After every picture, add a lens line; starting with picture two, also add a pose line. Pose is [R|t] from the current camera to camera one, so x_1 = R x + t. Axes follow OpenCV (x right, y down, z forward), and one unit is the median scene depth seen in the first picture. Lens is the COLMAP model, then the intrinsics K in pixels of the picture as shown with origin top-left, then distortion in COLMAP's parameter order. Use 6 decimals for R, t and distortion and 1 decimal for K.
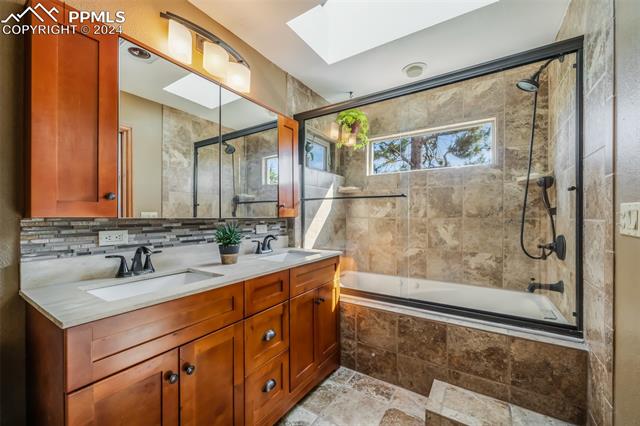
lens RADIAL K [[260.2, 0, 308.0], [0, 260.2, 216.6], [0, 0, 1]] dist [-0.000128, -0.000276]
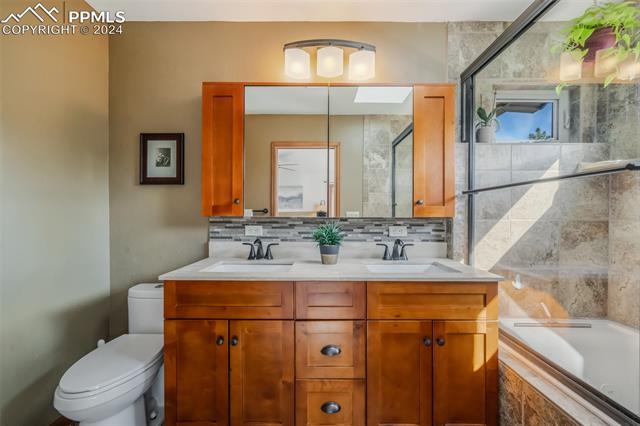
lens RADIAL K [[260.2, 0, 315.6], [0, 260.2, 215.9], [0, 0, 1]] dist [-0.000128, -0.000276]
pose [[0.554976, 0.006697, -0.831840, 0.380974], [-0.005875, 0.999974, 0.004132, -0.003813], [0.831846, 0.002594, 0.555001, 0.320683]]
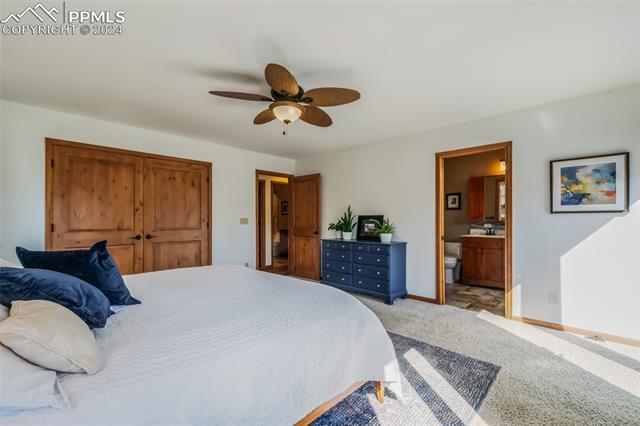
lens RADIAL K [[284.3, 0, 318.3], [0, 284.3, 217.1], [0, 0, 1]] dist [-0.001355, -0.000614]
pose [[-0.152915, 0.000534, -0.988239, 2.522440], [0.001244, 0.999999, 0.000347, -0.032299], [0.988238, -0.001177, -0.152916, -0.572608]]
